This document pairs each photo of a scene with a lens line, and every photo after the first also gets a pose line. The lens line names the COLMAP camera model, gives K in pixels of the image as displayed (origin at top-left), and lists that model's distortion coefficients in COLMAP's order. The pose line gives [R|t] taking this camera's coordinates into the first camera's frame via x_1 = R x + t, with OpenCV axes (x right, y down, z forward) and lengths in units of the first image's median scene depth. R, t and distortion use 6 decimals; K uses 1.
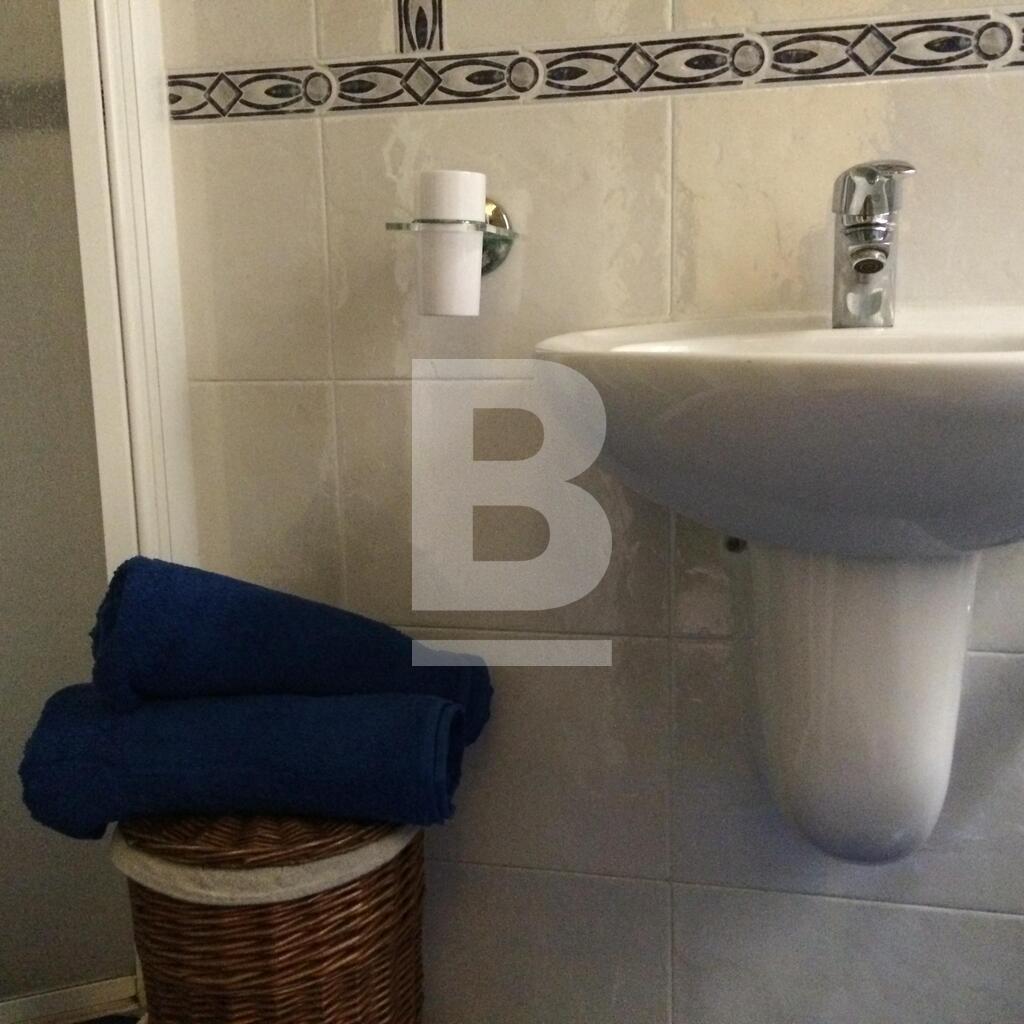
lens RADIAL K [[1154.9, 0, 512.0], [0, 1154.9, 512.0], [0, 0, 1]] dist [0.035172, 0.009939]
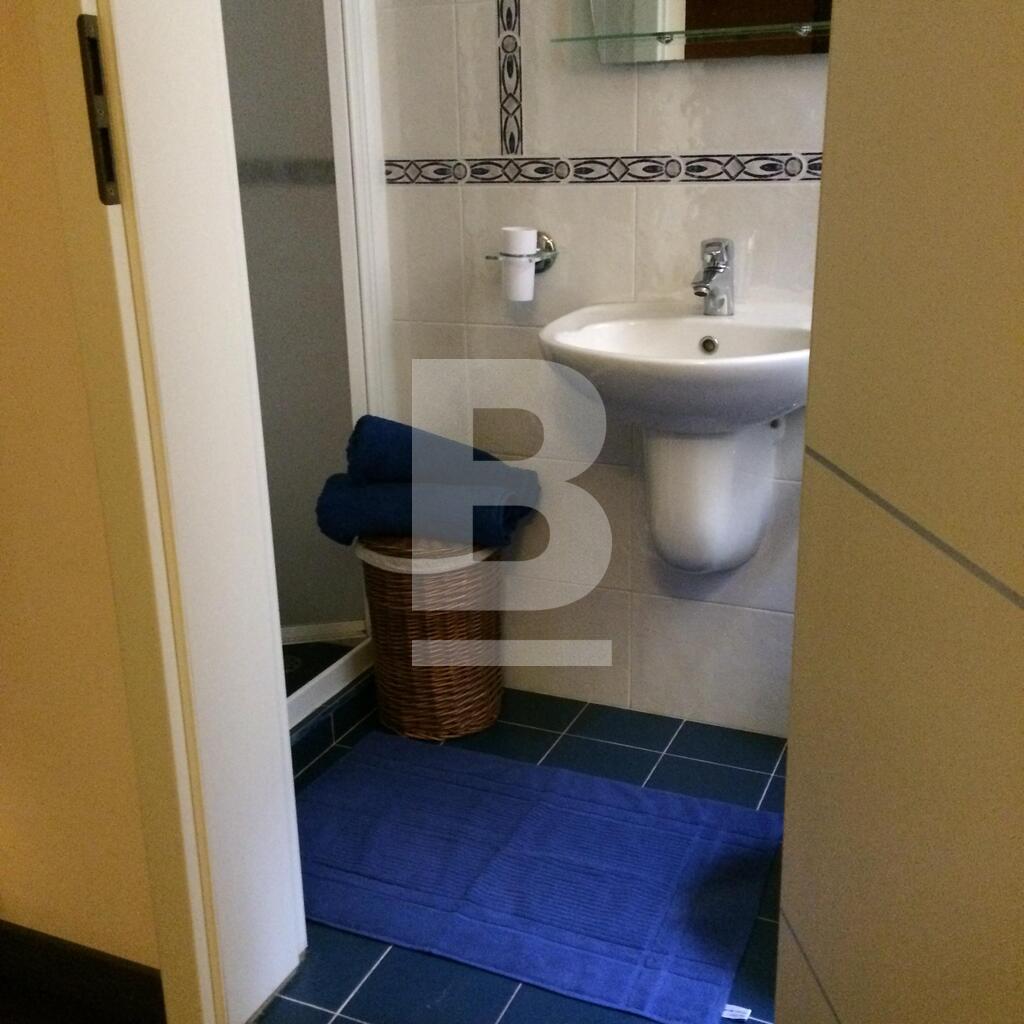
lens RADIAL K [[1154.9, 0, 512.0], [0, 1154.9, 512.0], [0, 0, 1]] dist [0.035172, 0.009939]
pose [[0.982939, 0.055189, -0.175454, 0.303164], [-0.028805, 0.988341, 0.149509, -0.104101], [0.181660, -0.141904, 0.973069, -0.987808]]
